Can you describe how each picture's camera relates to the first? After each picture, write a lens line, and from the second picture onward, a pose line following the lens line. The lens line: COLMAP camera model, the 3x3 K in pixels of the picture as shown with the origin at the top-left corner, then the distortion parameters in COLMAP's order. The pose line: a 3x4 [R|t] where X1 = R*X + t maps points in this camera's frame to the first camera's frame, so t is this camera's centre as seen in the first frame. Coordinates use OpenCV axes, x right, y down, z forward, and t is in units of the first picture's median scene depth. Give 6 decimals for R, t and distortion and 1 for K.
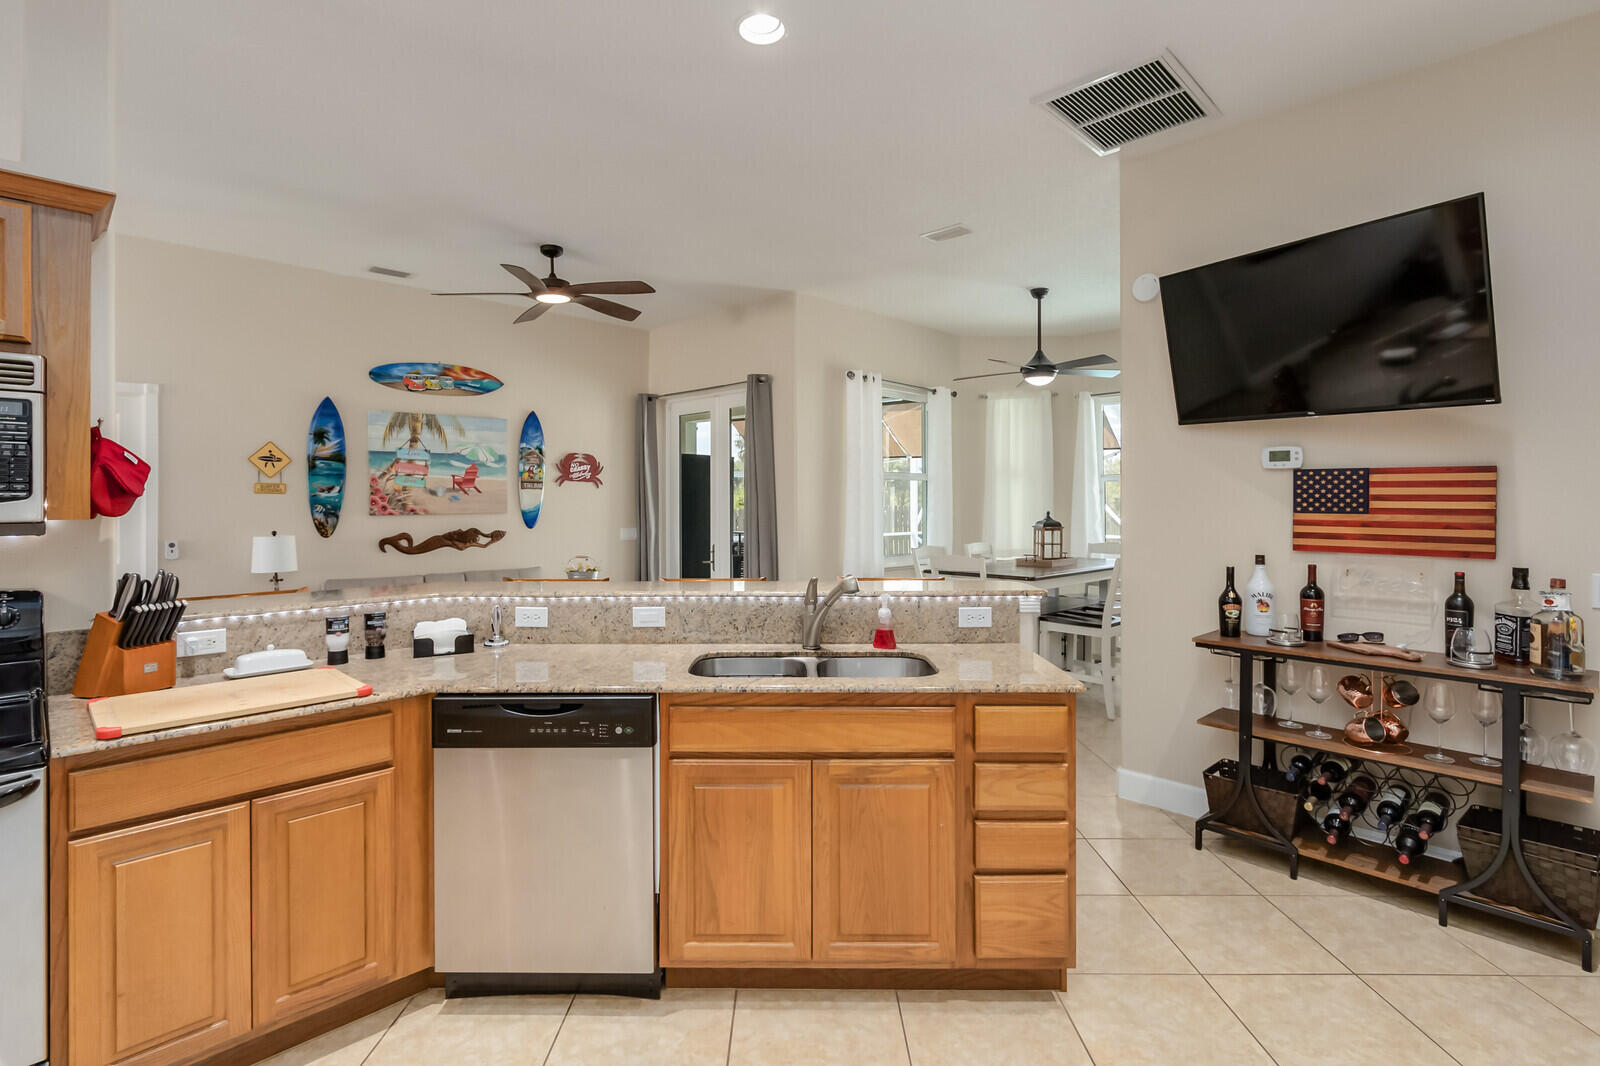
lens RADIAL K [[770.5, 0, 754.7], [0, 770.5, 496.2], [0, 0, 1]] dist [0.001387, -0.002699]
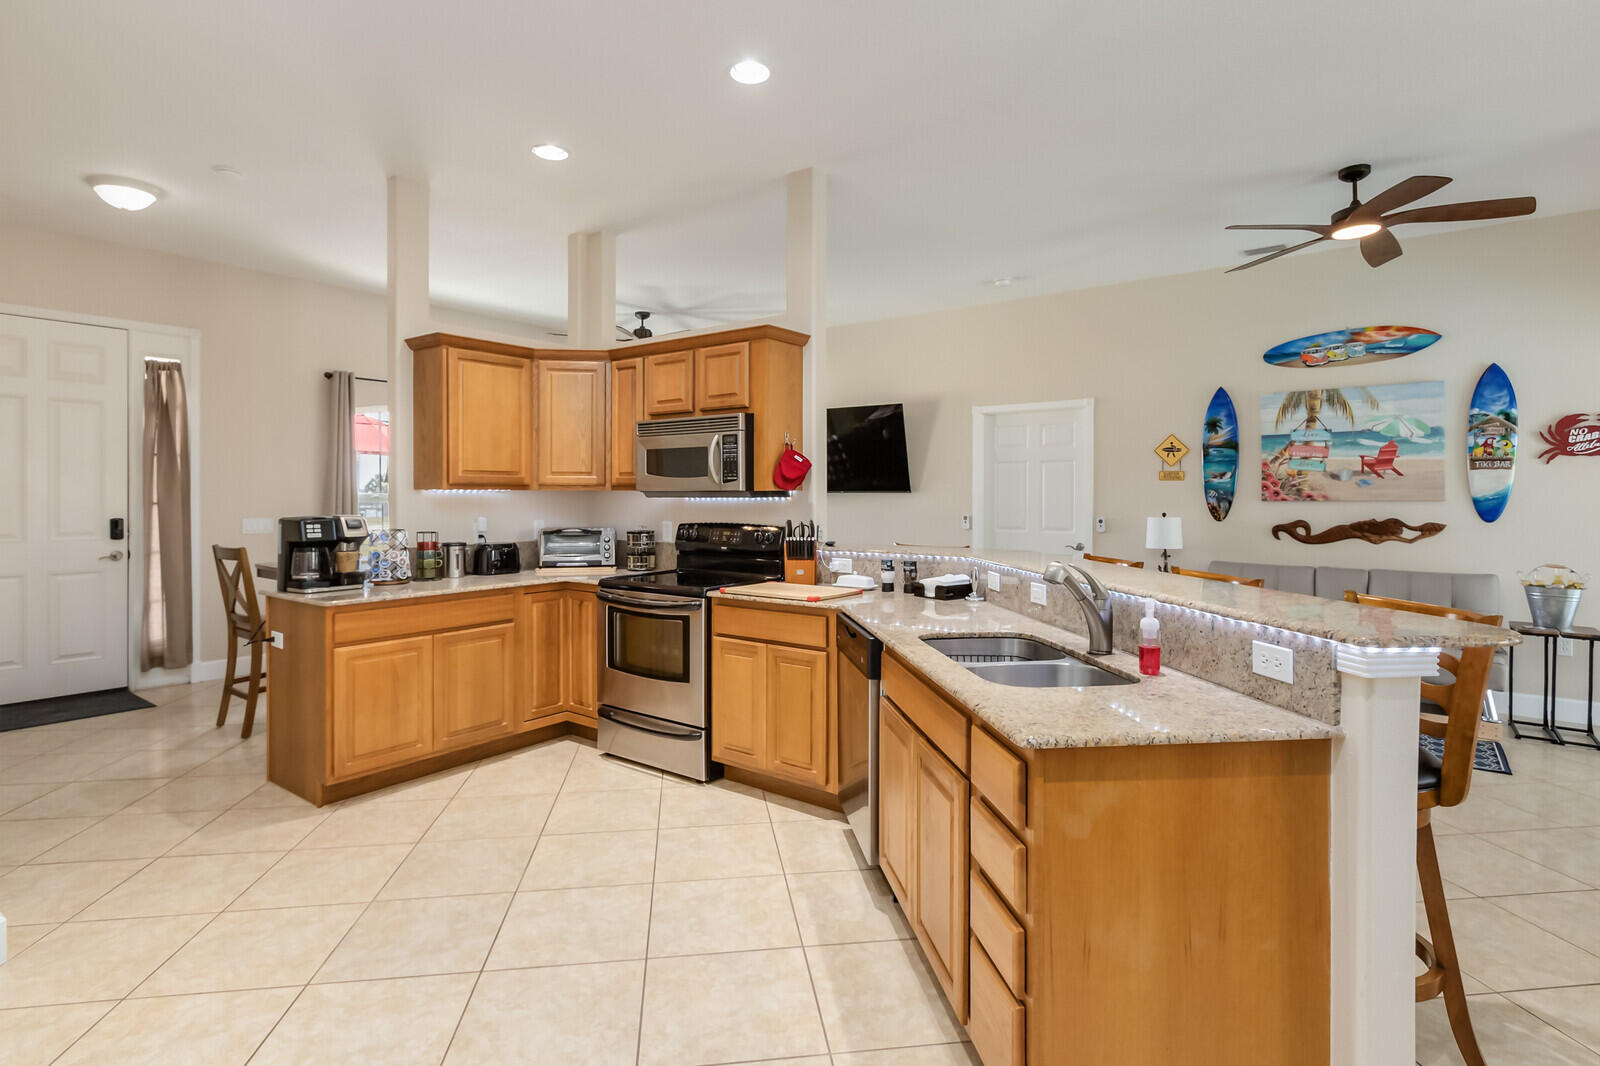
lens RADIAL K [[770.5, 0, 799.8], [0, 770.5, 499.7], [0, 0, 1]] dist [0.001387, -0.002699]
pose [[0.169335, 0.008762, -0.985520, 0.752610], [0.004172, 0.999945, 0.009607, 0.023124], [0.985550, -0.005739, 0.169289, 0.501844]]
